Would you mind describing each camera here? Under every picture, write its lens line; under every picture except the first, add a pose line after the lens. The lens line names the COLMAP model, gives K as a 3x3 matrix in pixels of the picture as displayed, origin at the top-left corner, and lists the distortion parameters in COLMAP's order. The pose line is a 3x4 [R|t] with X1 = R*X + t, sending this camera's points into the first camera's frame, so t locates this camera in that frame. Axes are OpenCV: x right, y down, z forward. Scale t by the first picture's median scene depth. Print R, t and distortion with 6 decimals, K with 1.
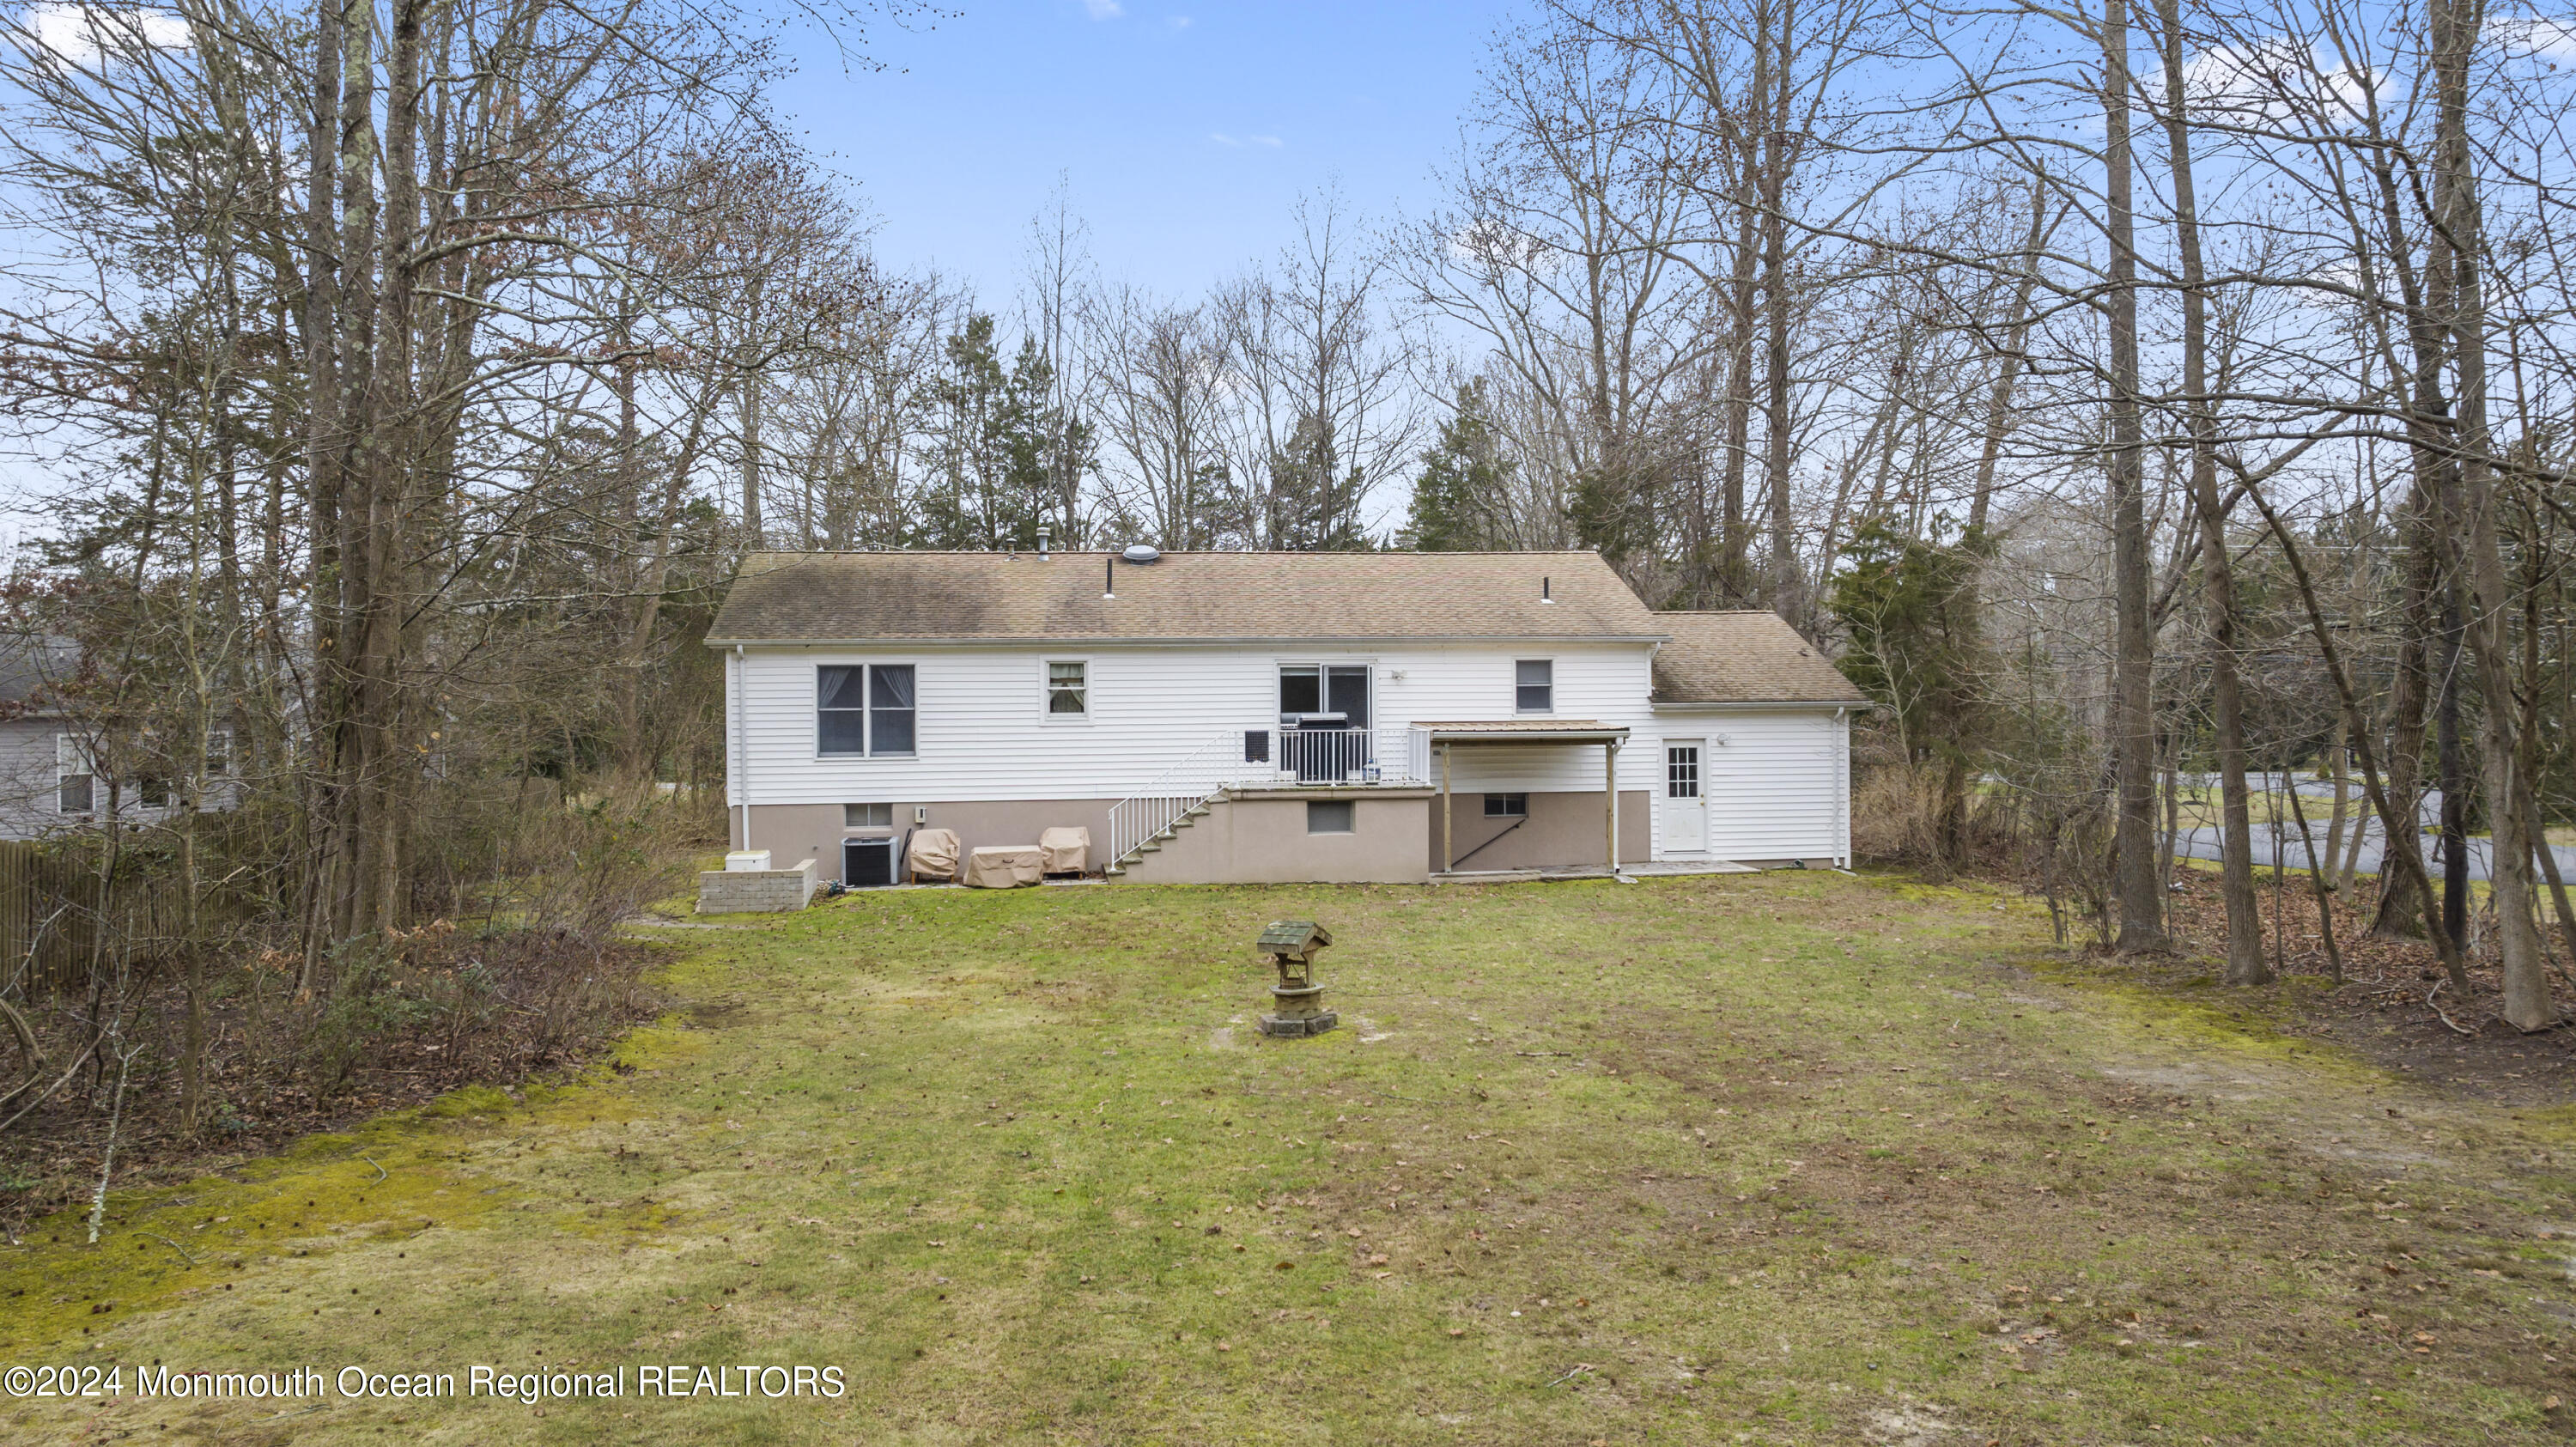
lens RADIAL K [[1890.1, 0, 1295.7], [0, 1890.1, 710.2], [0, 0, 1]] dist [0.001889, -0.010176]
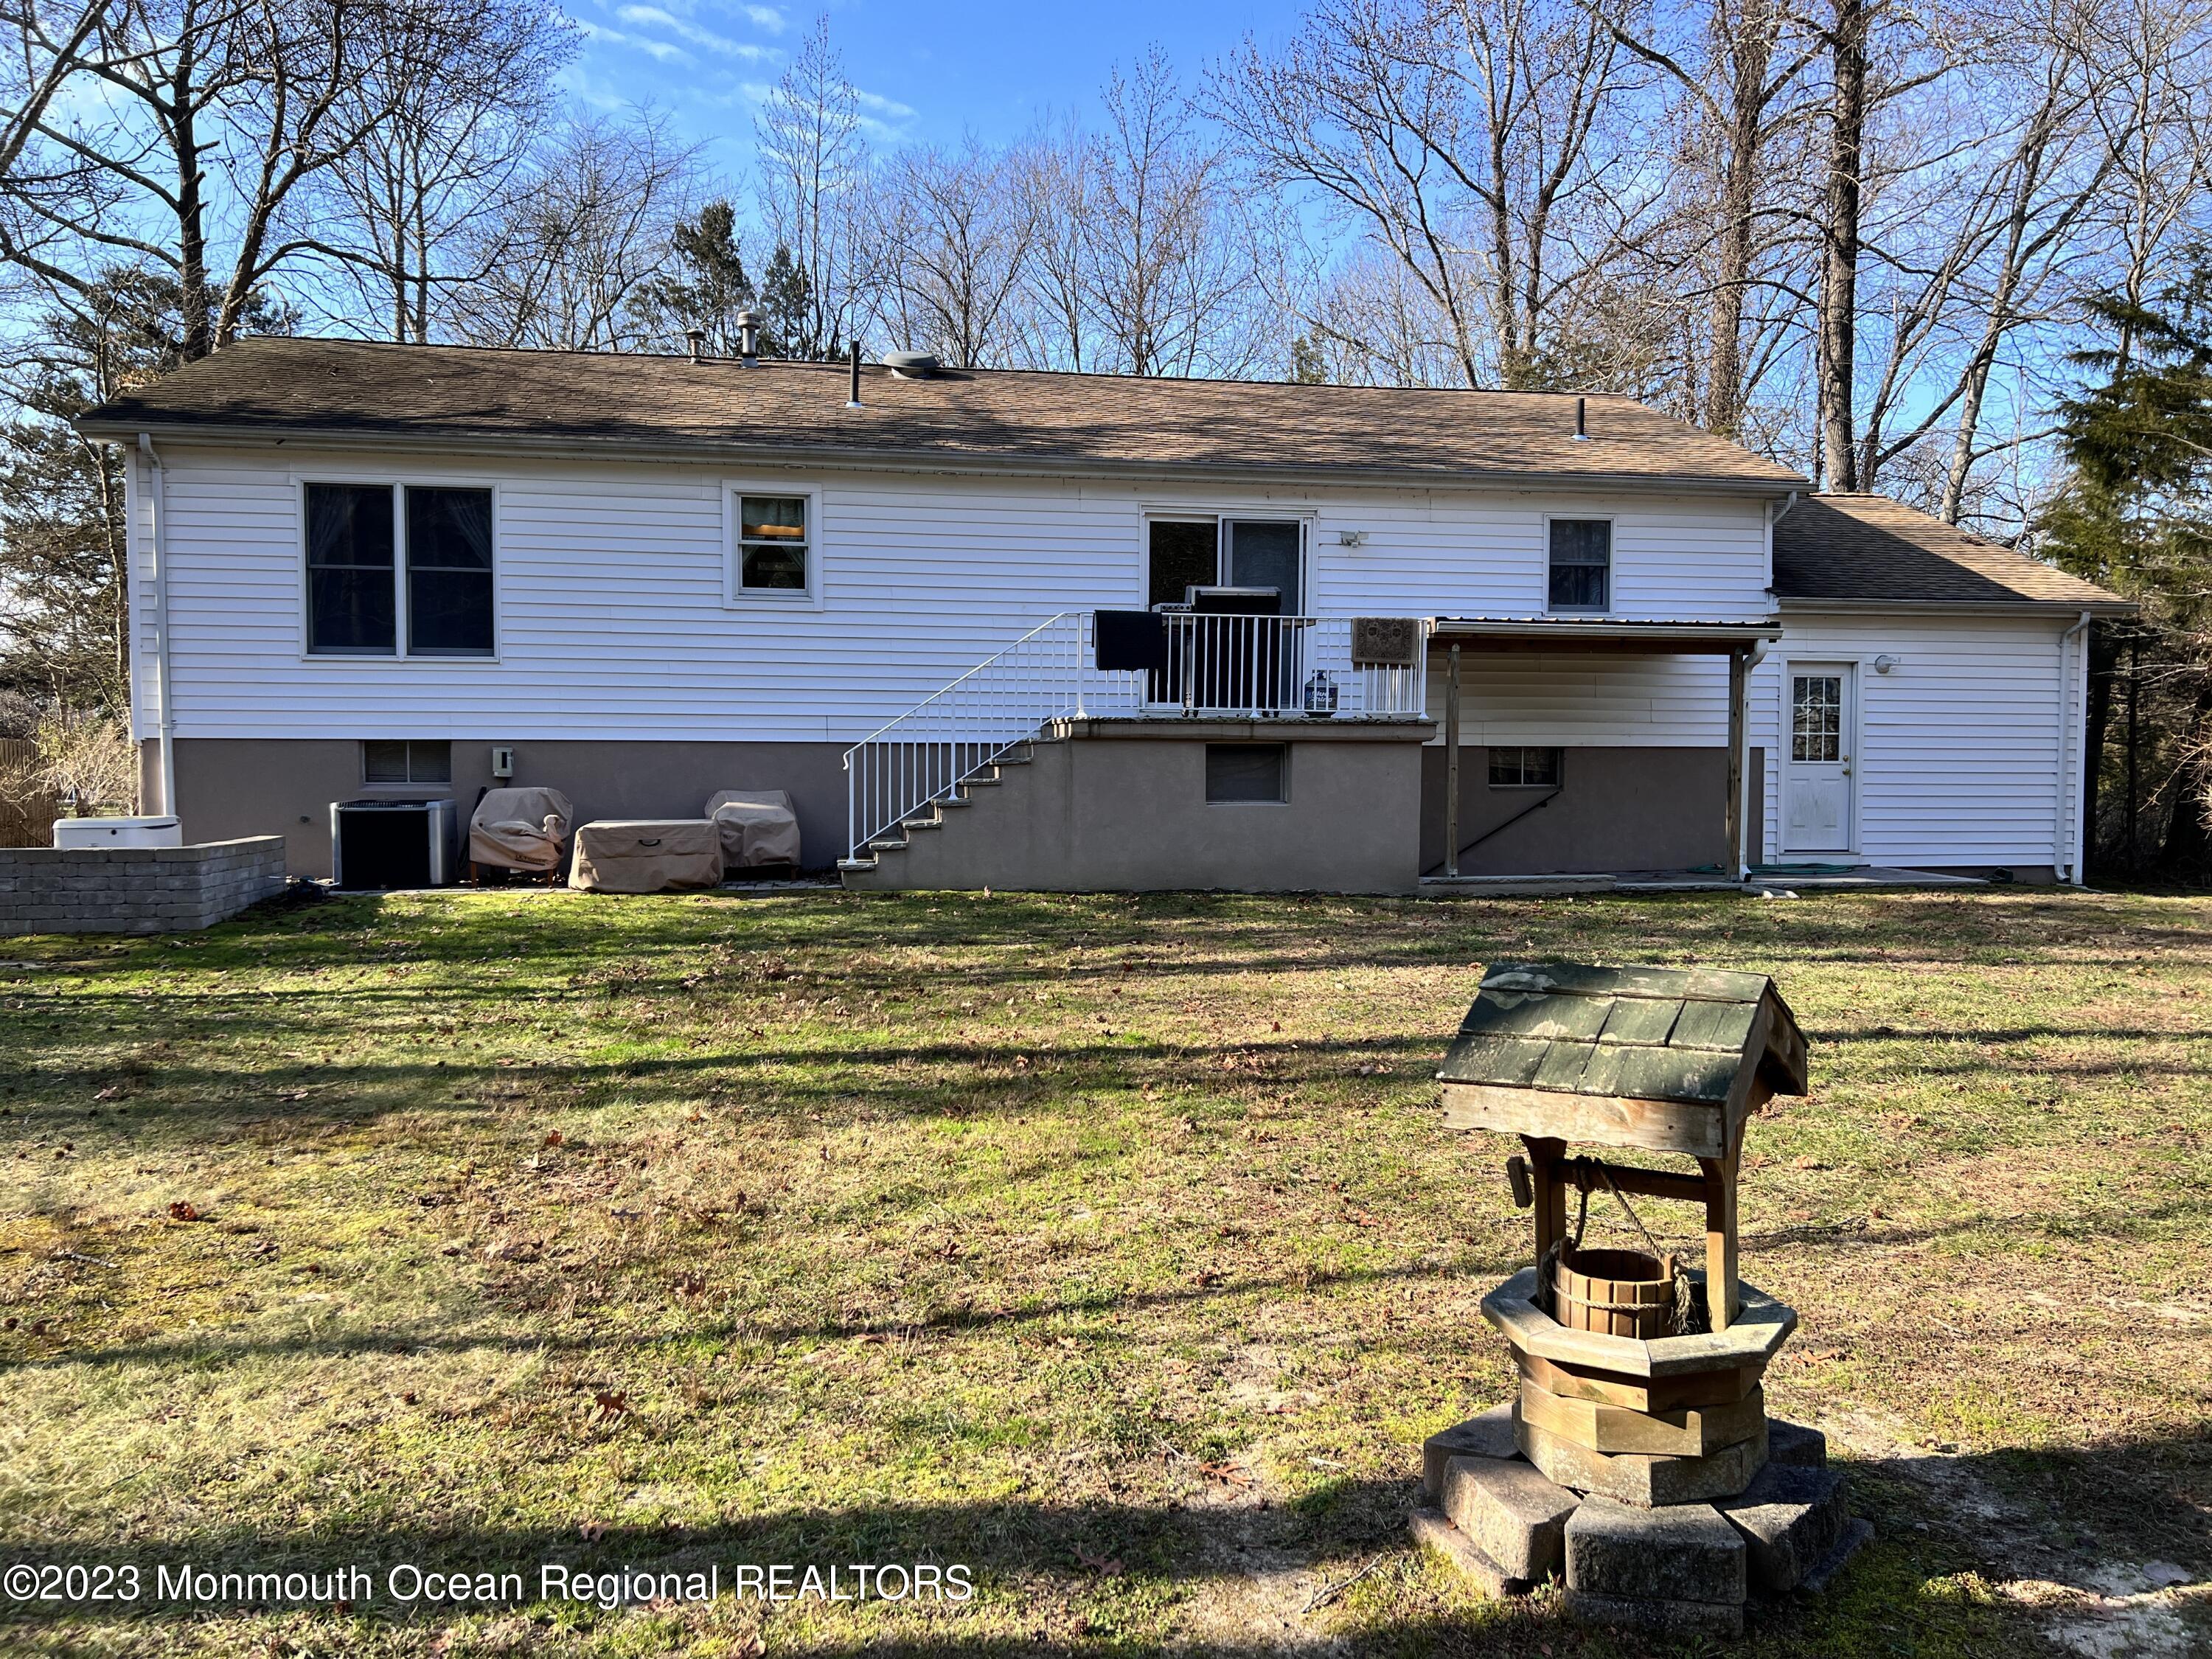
lens RADIAL K [[1655.2, 0, 1101.9], [0, 1655.2, 838.9], [0, 0, 1]] dist [0.054838, -0.035132]
pose [[0.999623, 0.010542, 0.025346, -0.034657], [-0.011477, 0.999249, 0.036996, 0.055674], [-0.024937, -0.037273, 0.998994, 0.494541]]
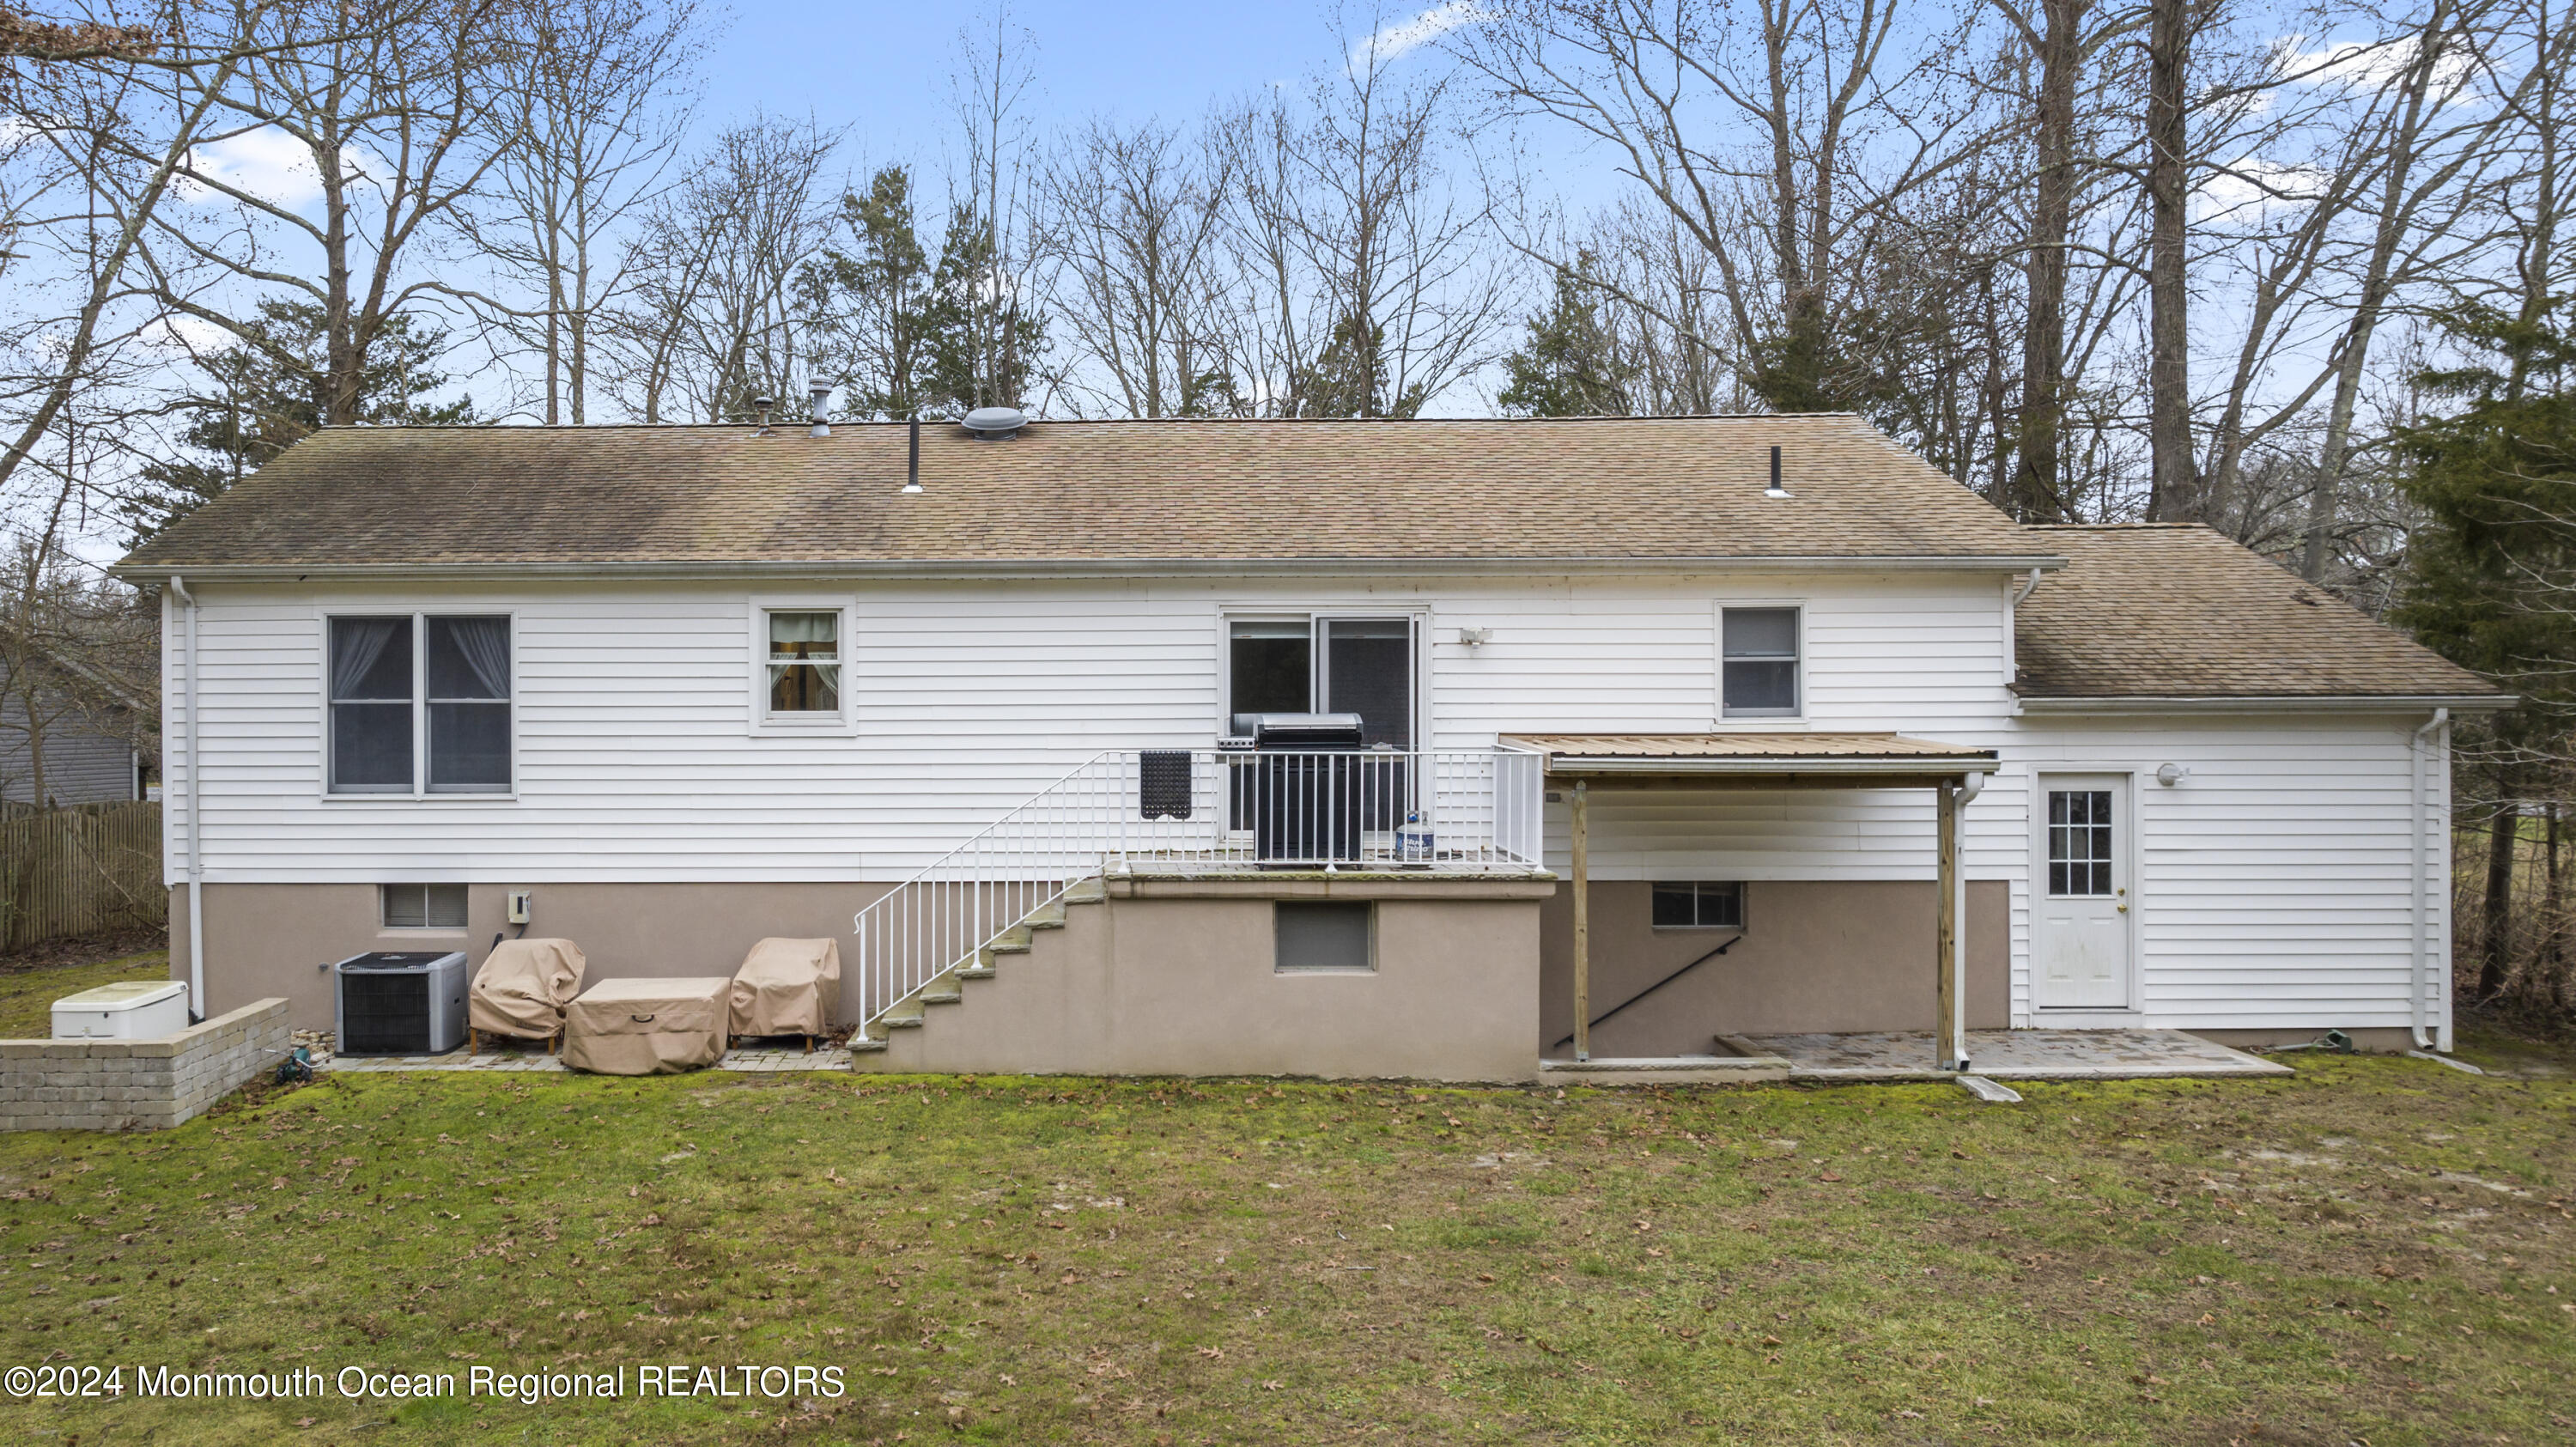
lens RADIAL K [[1890.1, 0, 1054.3], [0, 1890.1, 714.1], [0, 0, 1]] dist [0.001889, -0.010176]
pose [[0.987190, 0.006392, -0.159418, 0.025344], [-0.005878, 0.999976, 0.003692, 0.000013], [0.159438, -0.002707, 0.987204, 0.503399]]
